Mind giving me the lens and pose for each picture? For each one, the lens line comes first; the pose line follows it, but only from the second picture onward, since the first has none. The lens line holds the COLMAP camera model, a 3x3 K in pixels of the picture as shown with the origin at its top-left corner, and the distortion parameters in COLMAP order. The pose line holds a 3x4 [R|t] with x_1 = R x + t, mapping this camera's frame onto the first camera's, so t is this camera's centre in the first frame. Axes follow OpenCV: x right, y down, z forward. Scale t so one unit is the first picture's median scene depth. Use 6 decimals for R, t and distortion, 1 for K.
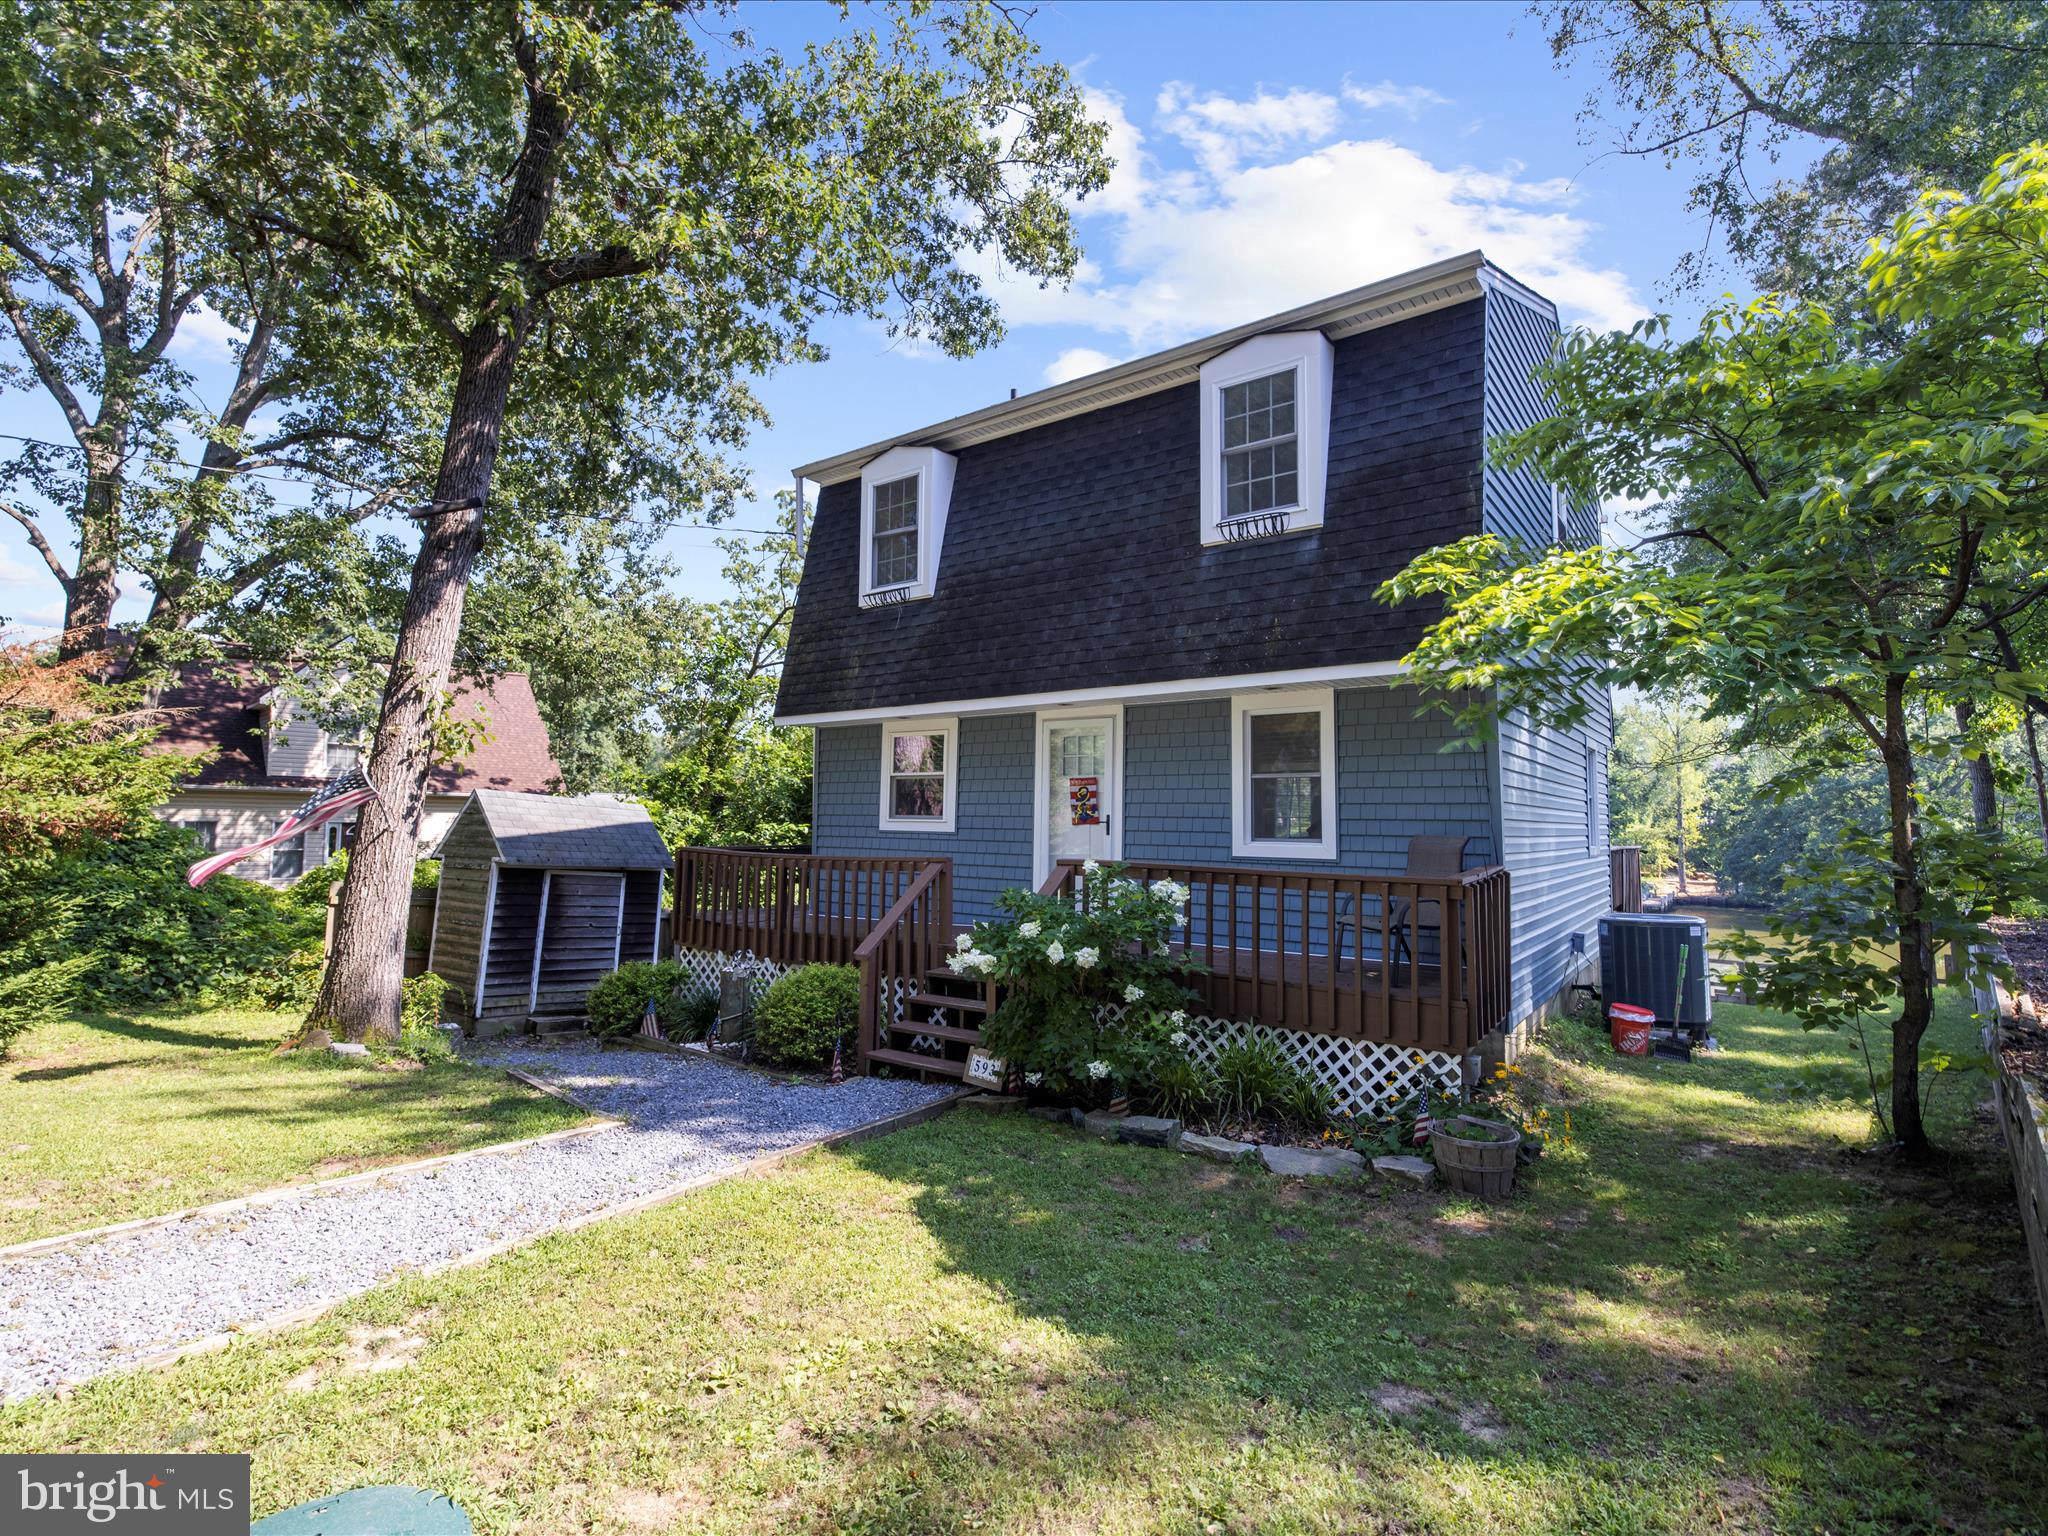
lens RADIAL K [[976.7, 0, 1024.0], [0, 976.7, 768.0], [0, 0, 1]] dist [0.000255, 0.000148]
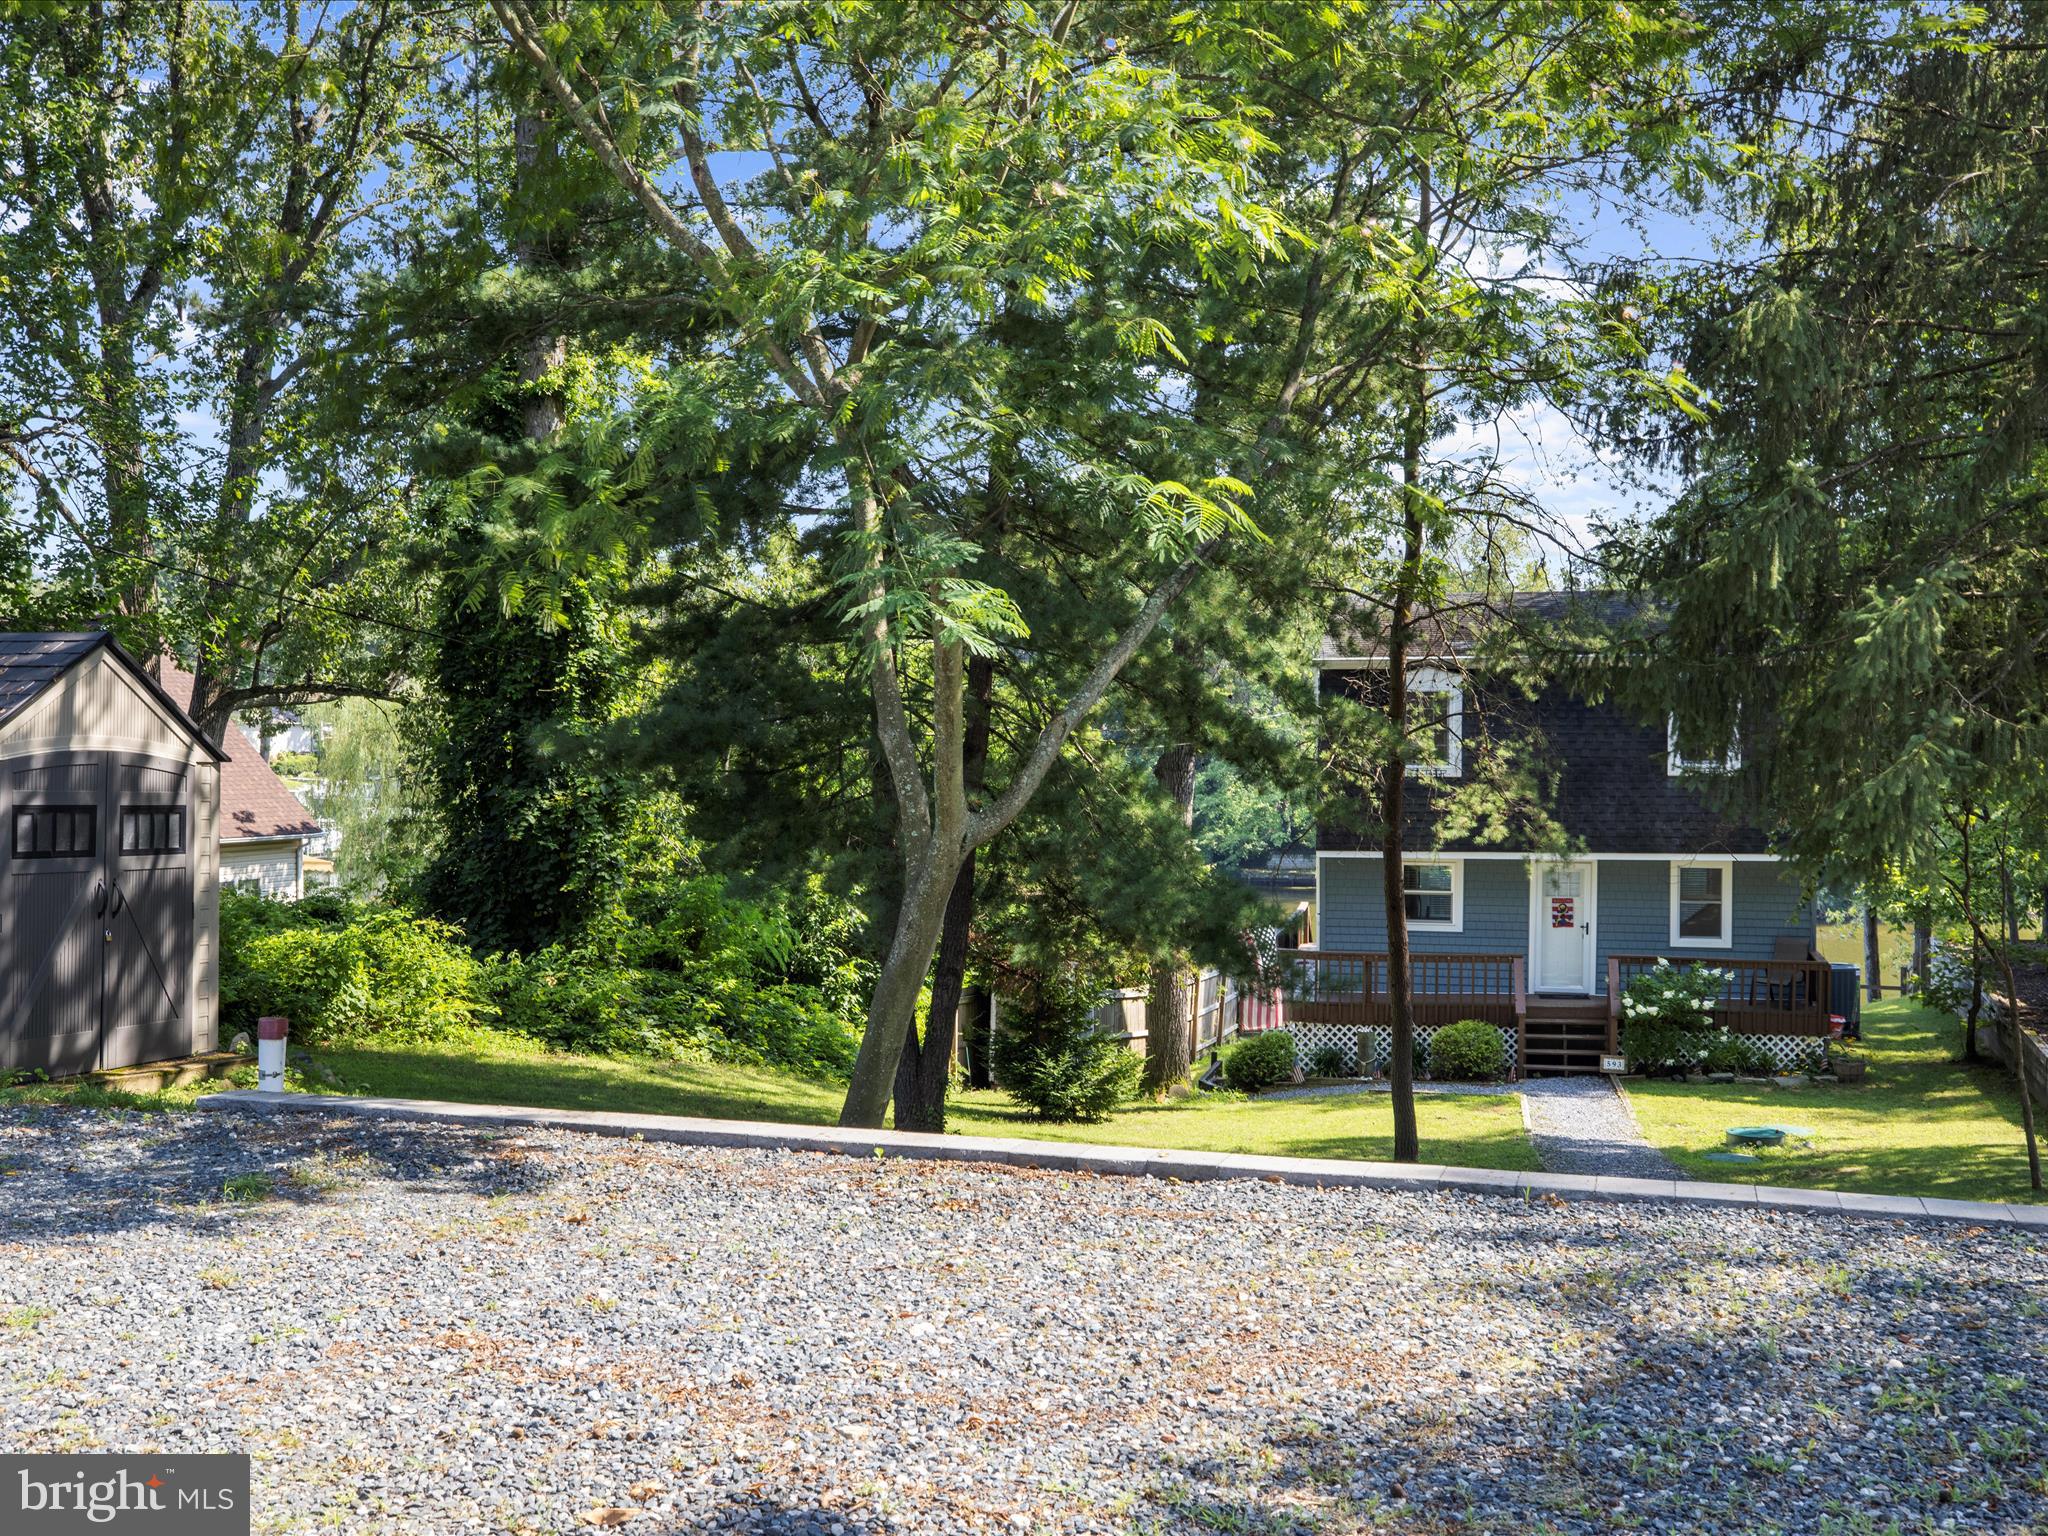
lens RADIAL K [[1997.3, 0, 1022.0], [0, 1997.3, 822.7], [0, 0, 1]] dist [-0.013801, -0.005252]
pose [[0.919693, -0.024985, 0.391842, -2.332112], [-0.012722, 0.995553, 0.093338, -0.467215], [-0.392431, -0.090827, 0.915286, -1.881631]]
